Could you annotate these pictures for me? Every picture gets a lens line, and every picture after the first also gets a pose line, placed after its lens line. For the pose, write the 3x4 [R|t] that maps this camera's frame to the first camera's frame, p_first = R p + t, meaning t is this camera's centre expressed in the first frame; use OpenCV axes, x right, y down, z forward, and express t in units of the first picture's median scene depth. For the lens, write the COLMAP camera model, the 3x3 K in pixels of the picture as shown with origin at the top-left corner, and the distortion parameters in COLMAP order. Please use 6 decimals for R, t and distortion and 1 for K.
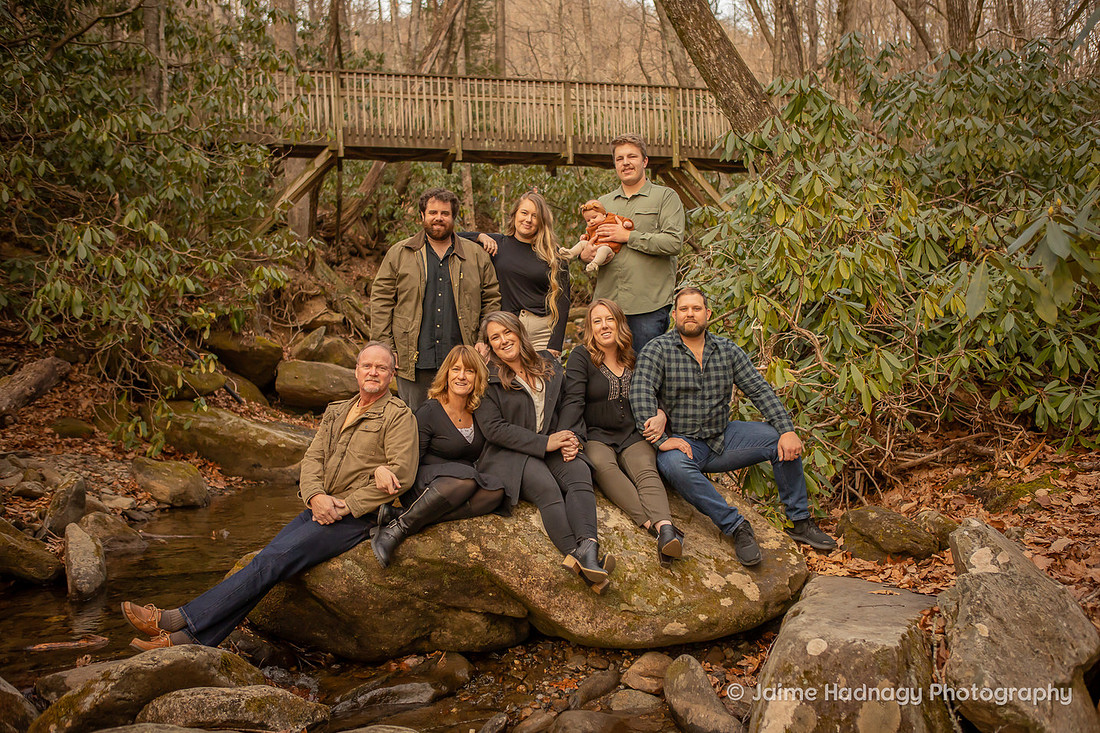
lens RADIAL K [[1054.4, 0, 557.9], [0, 1054.4, 367.2], [0, 0, 1]] dist [-0.056211, 0.014445]
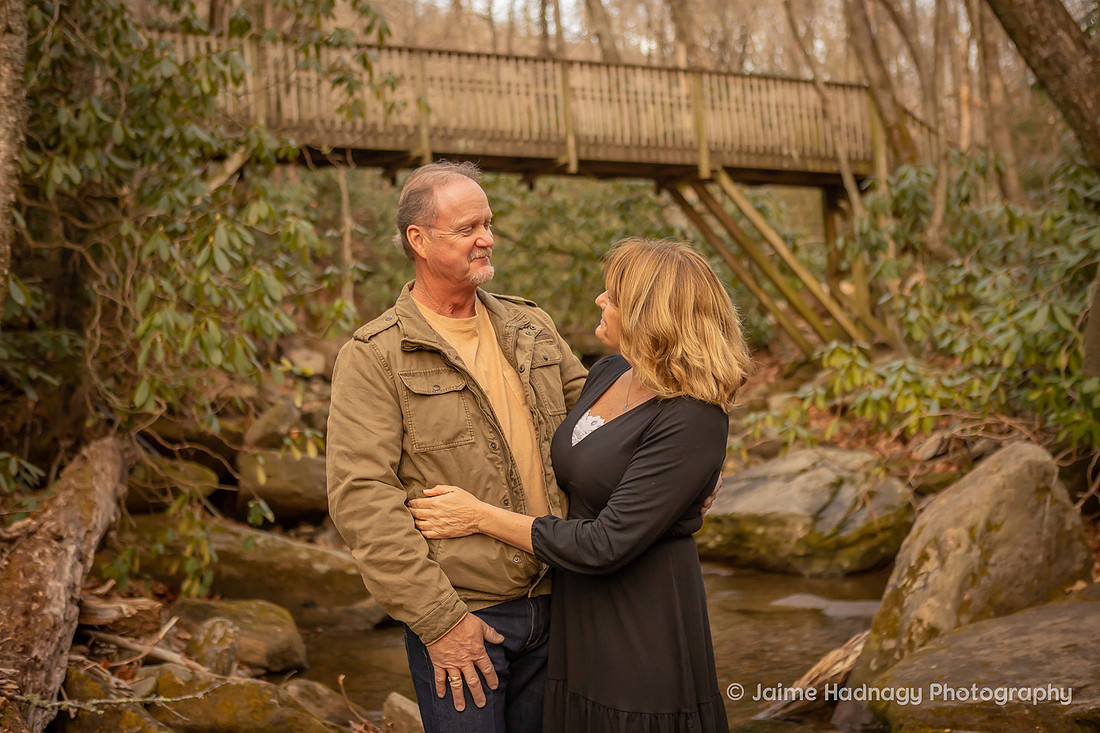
lens RADIAL K [[1399.4, 0, 550.0], [0, 1399.4, 366.5], [0, 0, 1]] dist [0.000150, 0.021297]
pose [[0.979465, -0.022969, 0.200302, -0.205926], [0.037993, 0.996718, -0.071484, 0.009303], [-0.198003, 0.077626, 0.977123, 0.070978]]
